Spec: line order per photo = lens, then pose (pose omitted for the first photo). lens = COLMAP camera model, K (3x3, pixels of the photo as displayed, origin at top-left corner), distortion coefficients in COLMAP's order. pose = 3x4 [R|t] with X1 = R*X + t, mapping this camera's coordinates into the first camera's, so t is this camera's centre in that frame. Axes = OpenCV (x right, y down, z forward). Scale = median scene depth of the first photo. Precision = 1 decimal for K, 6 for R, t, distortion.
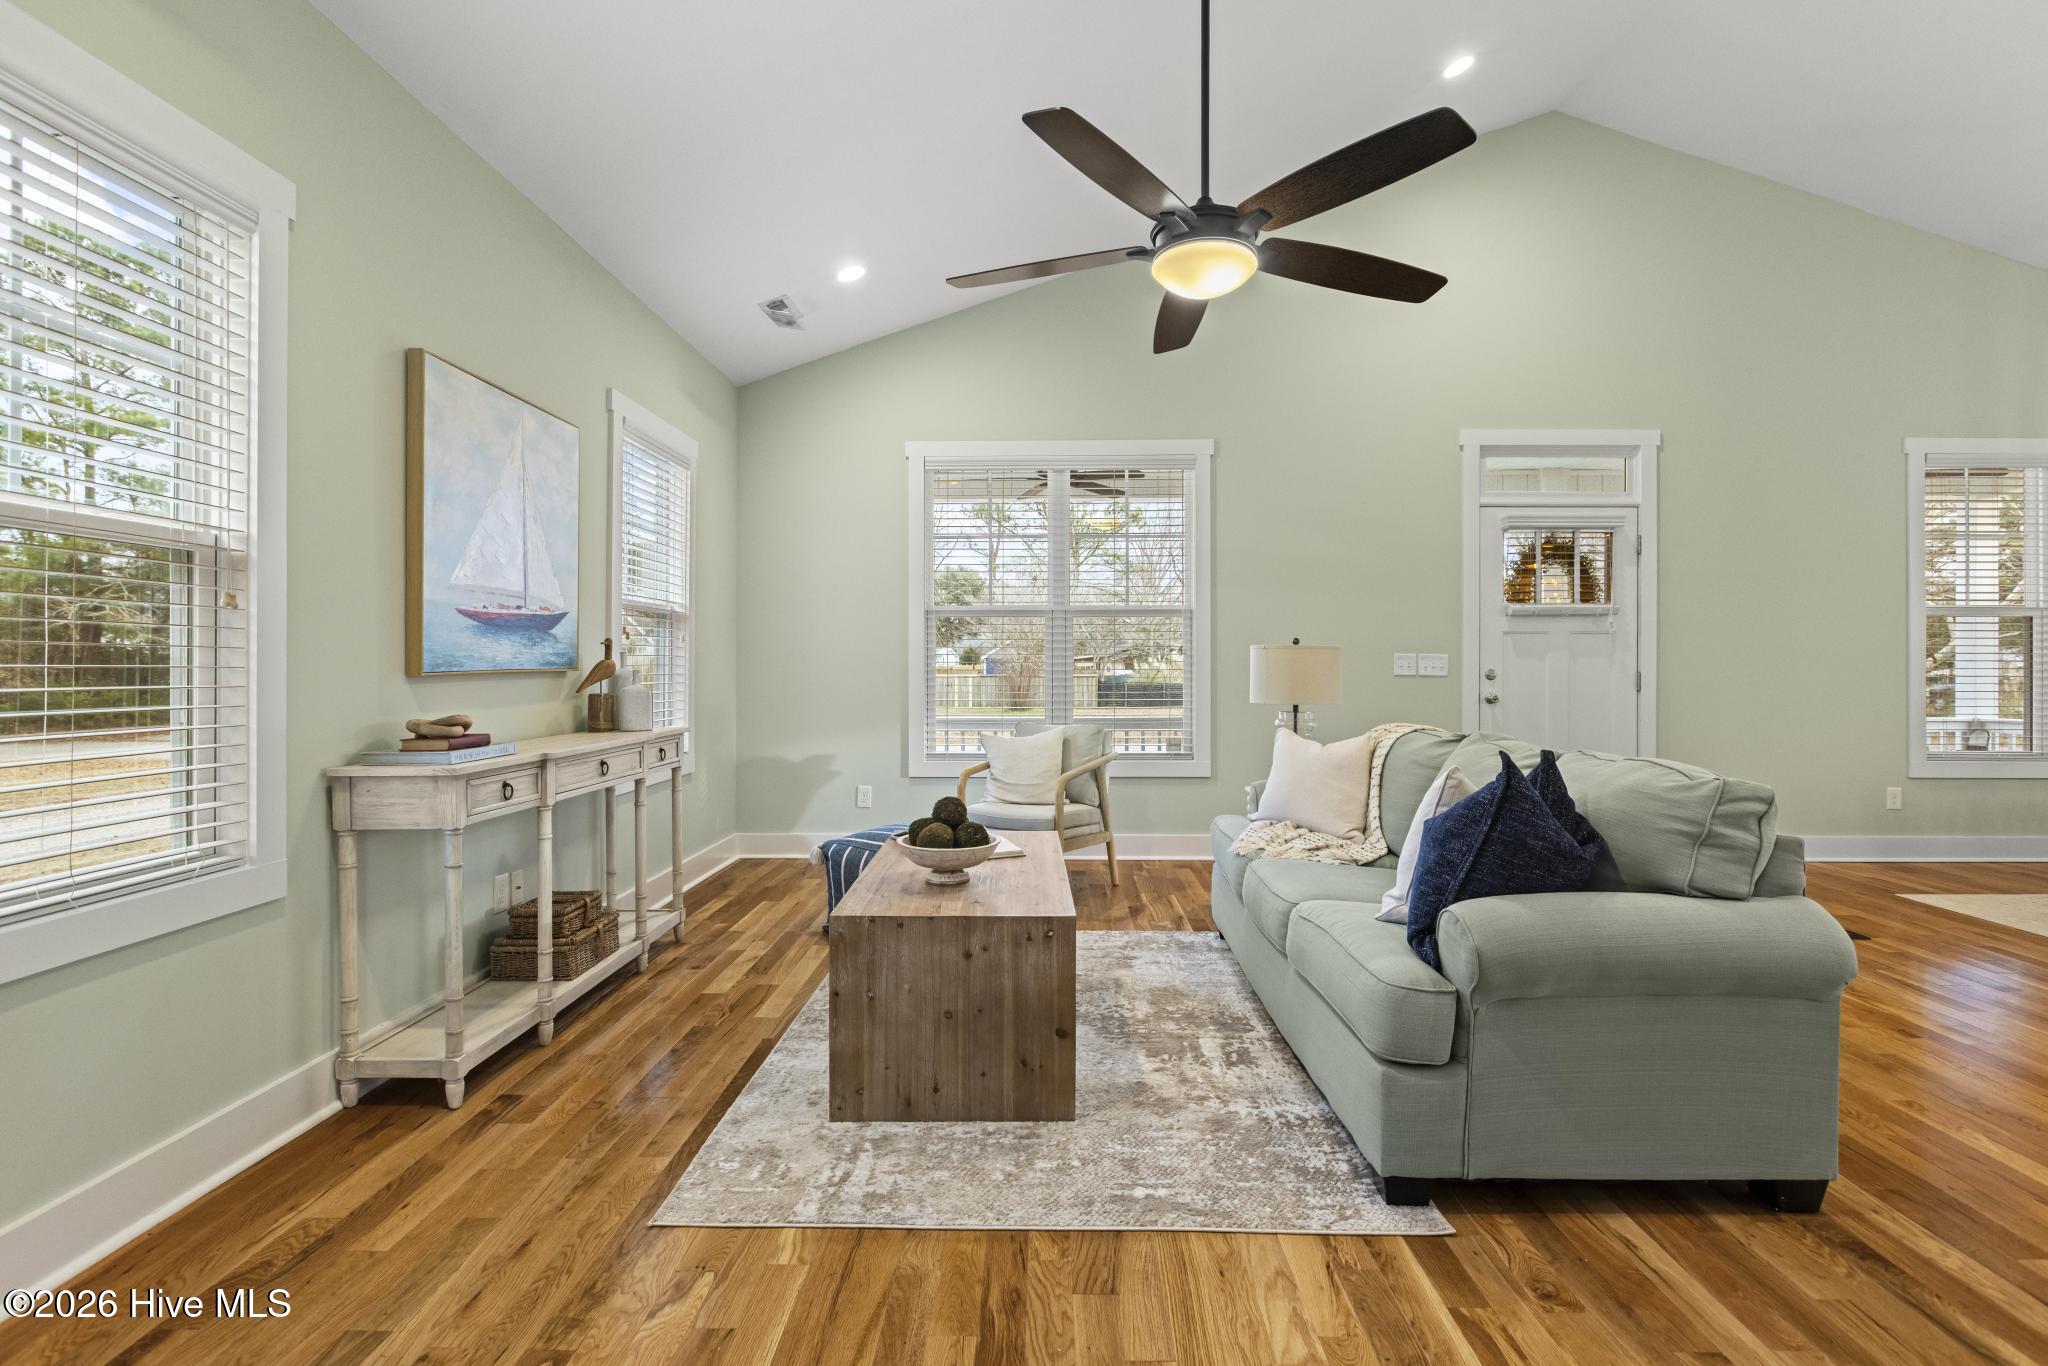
lens RADIAL K [[954.2, 0, 1028.6], [0, 954.2, 663.1], [0, 0, 1]] dist [-0.002451, -0.000734]
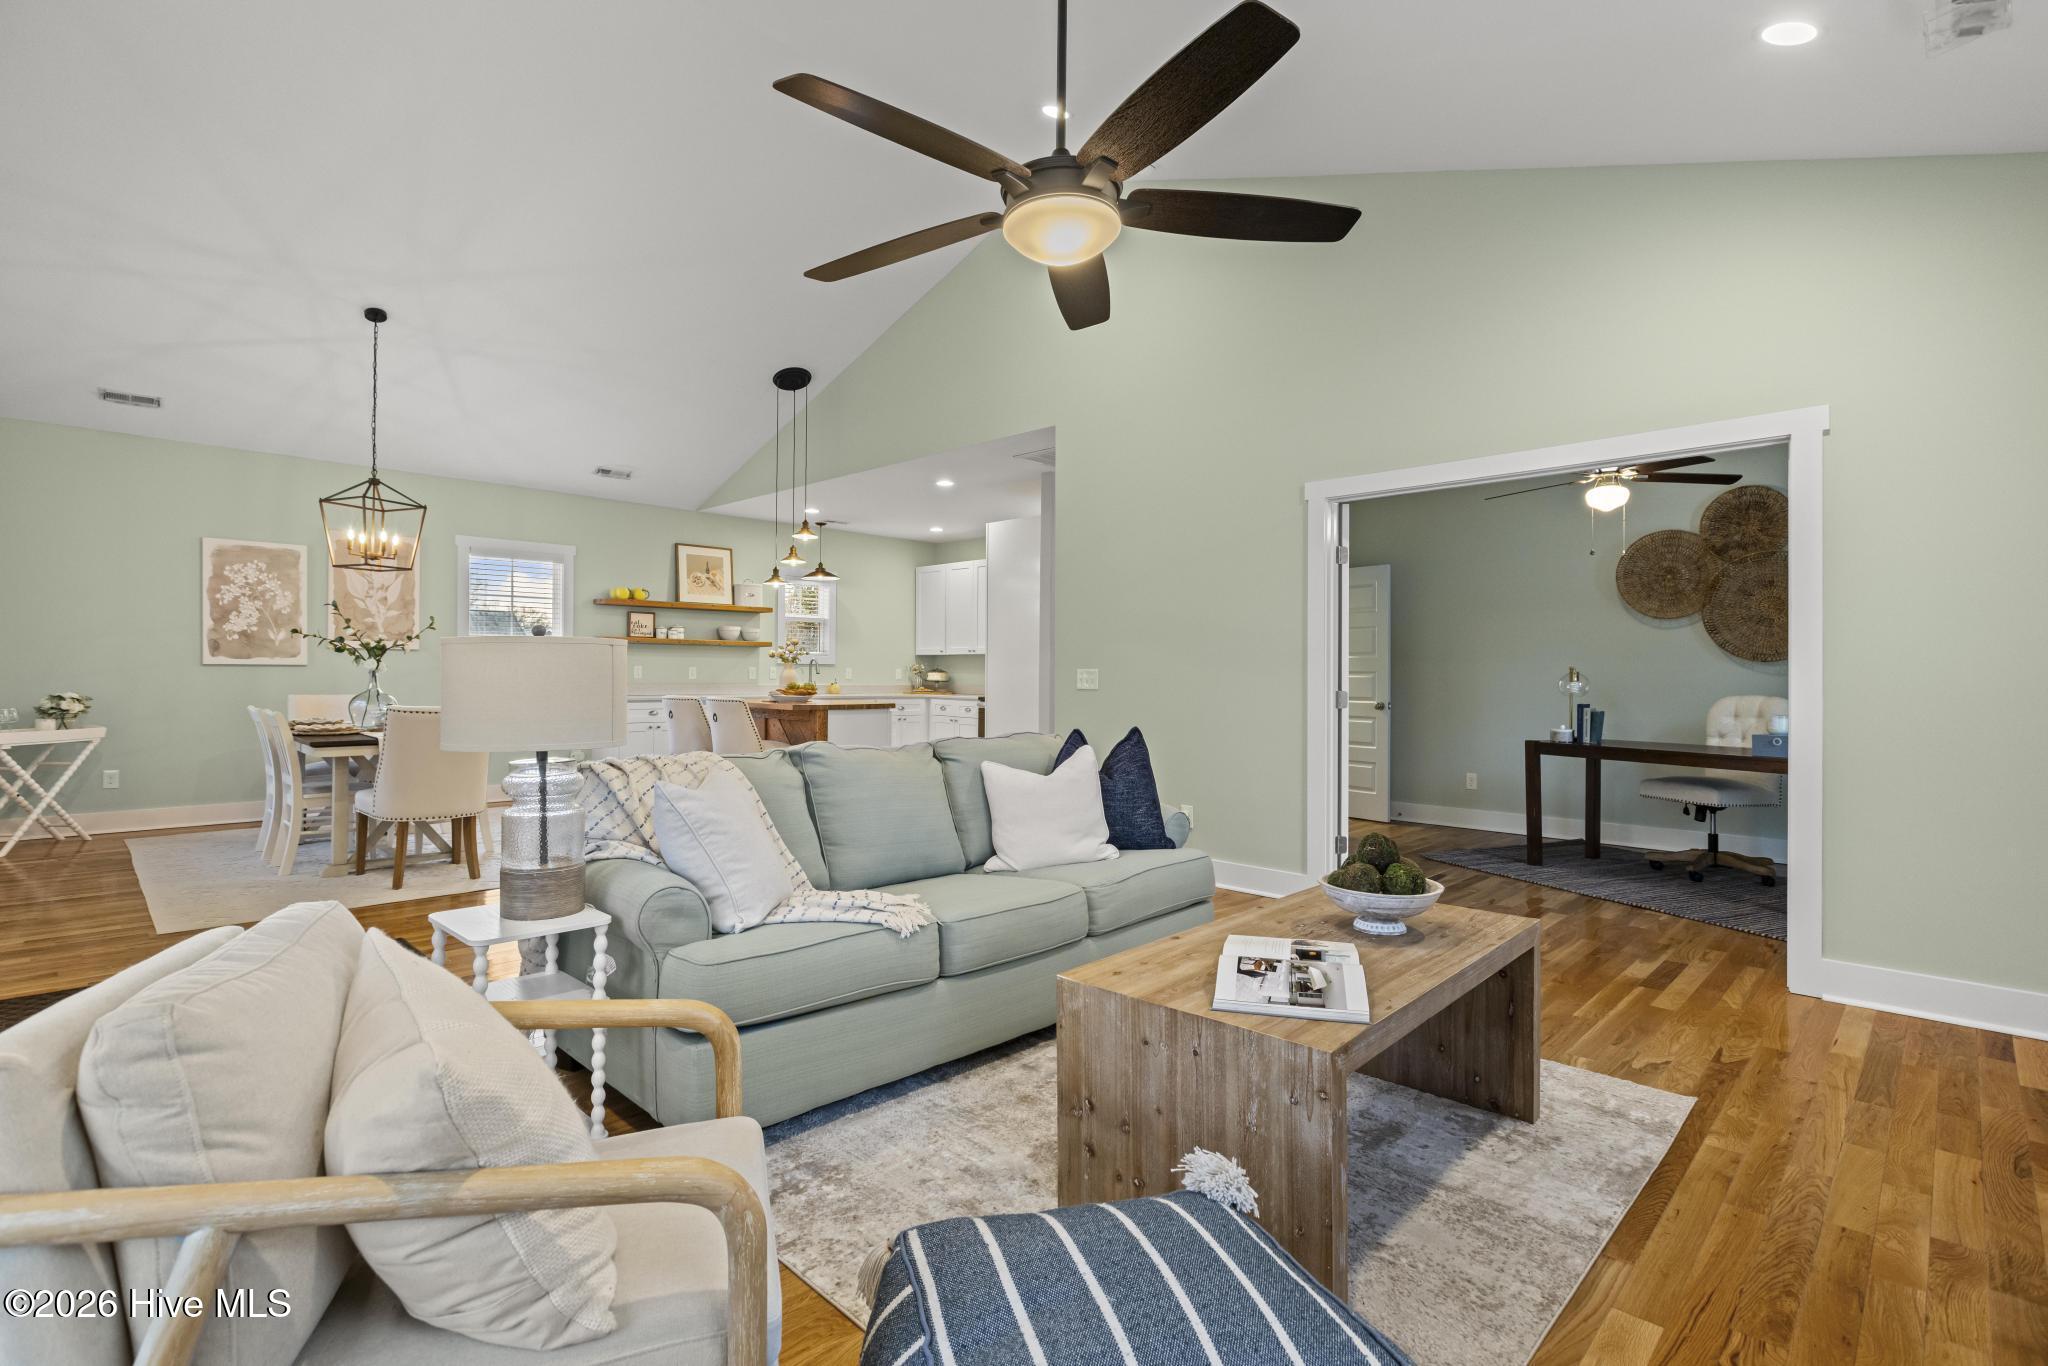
lens RADIAL K [[954.5, 0, 1026.9], [0, 954.5, 670.4], [0, 0, 1]] dist [-0.002186, -0.000297]
pose [[-0.725734, -0.004033, 0.687964, -0.502984], [-0.008780, 0.999956, -0.003401, -0.003783], [-0.687920, -0.008509, -0.725737, 2.085706]]
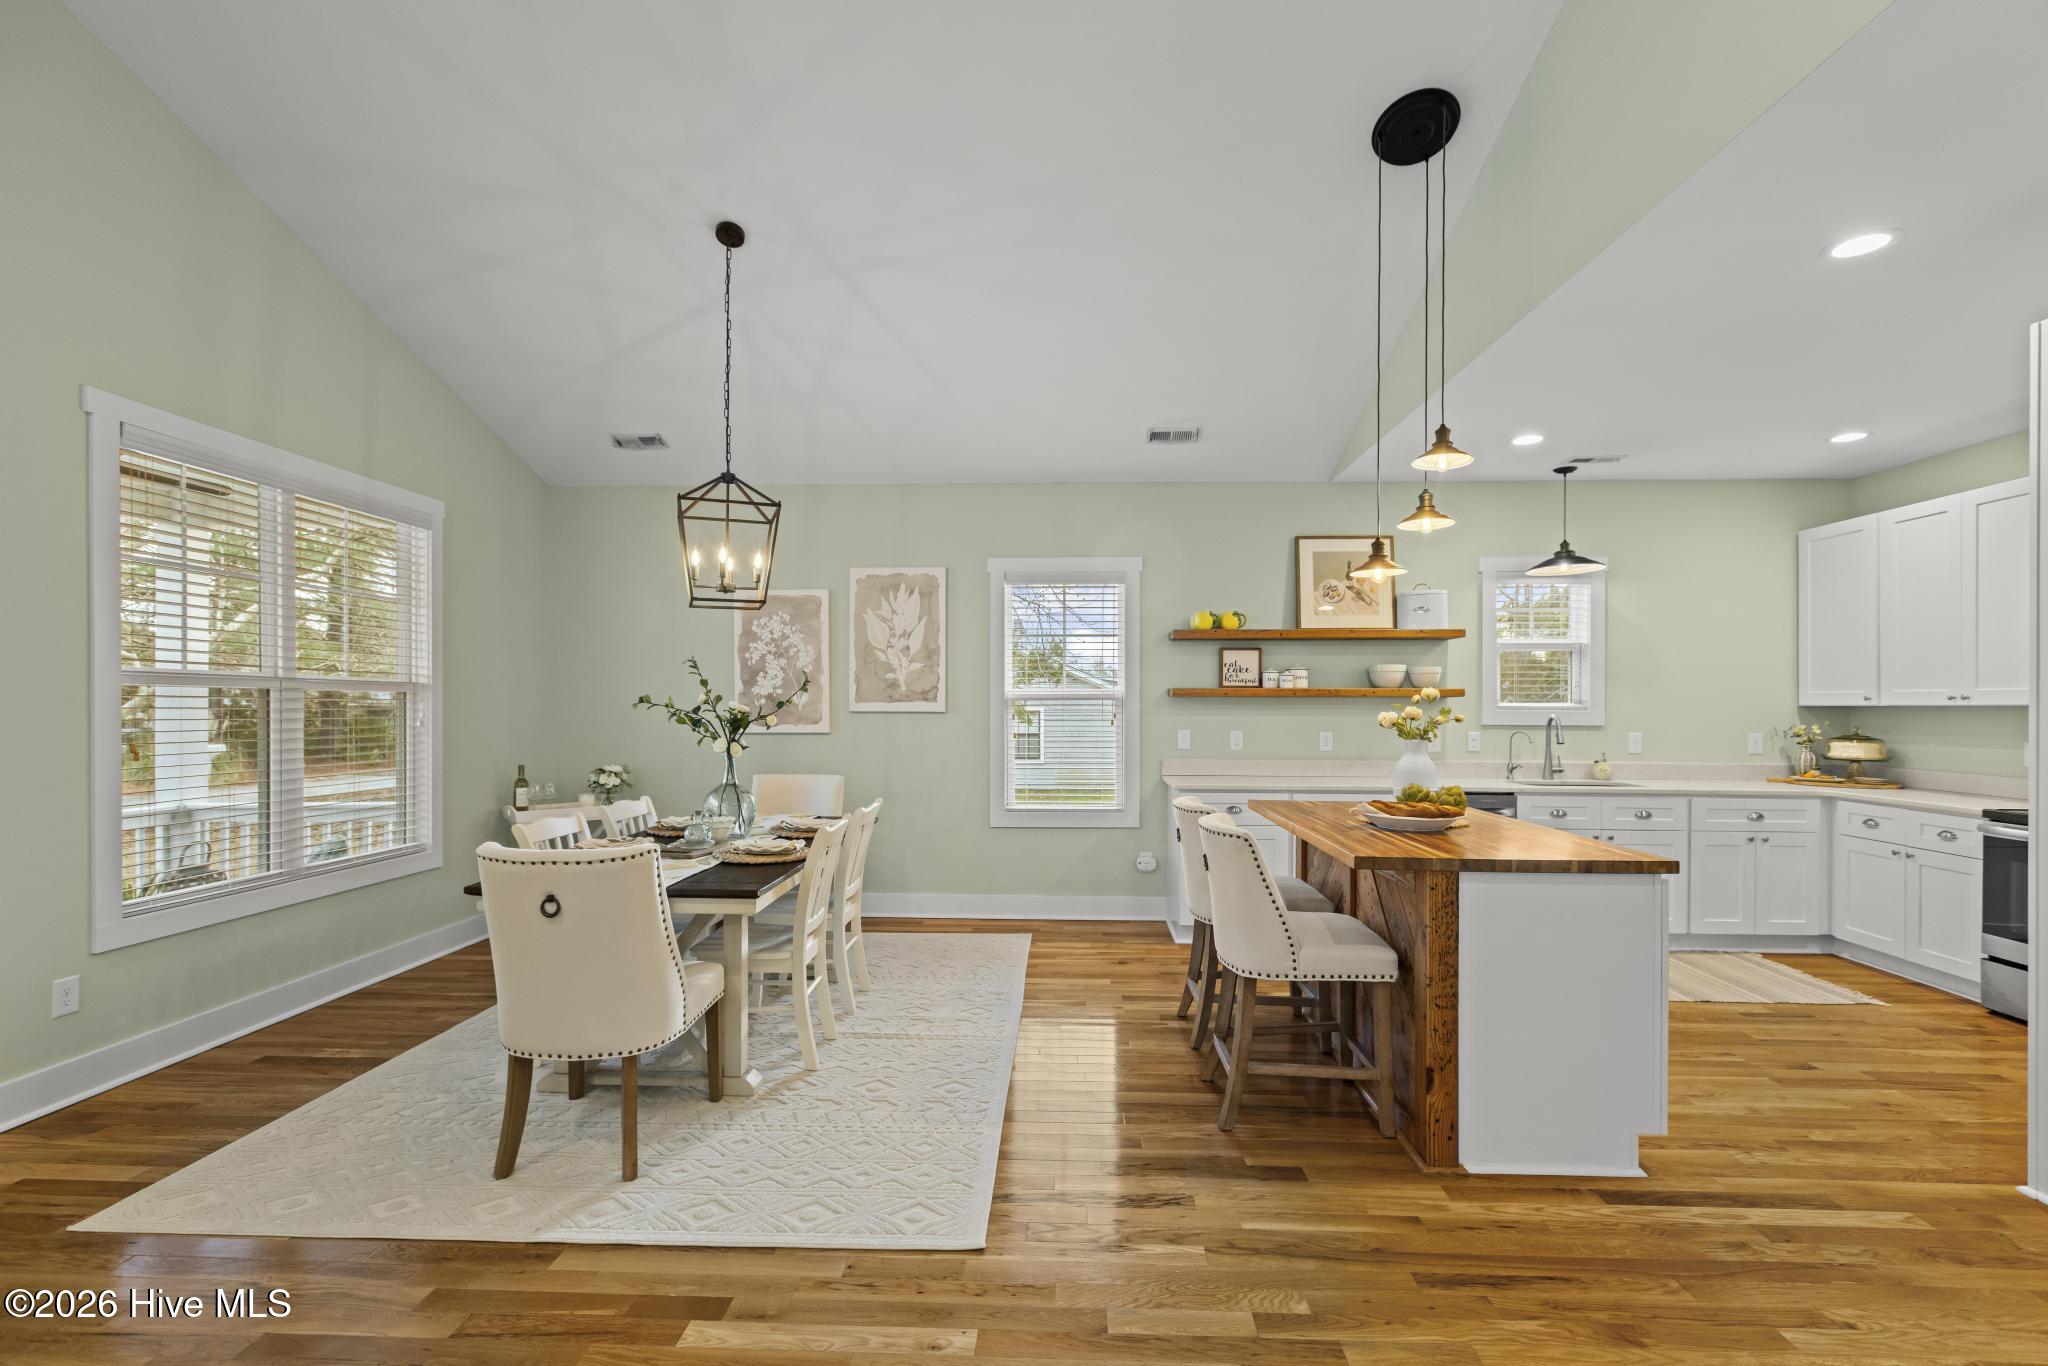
lens RADIAL K [[919.1, 0, 1031.9], [0, 919.1, 703.1], [0, 0, 1]] dist [-0.000201, 0.000166]
pose [[0.026443, 0.001493, 0.999649, 0.811138], [-0.002903, 0.999995, -0.001416, -0.087103], [-0.999646, -0.002864, 0.026447, 0.882575]]
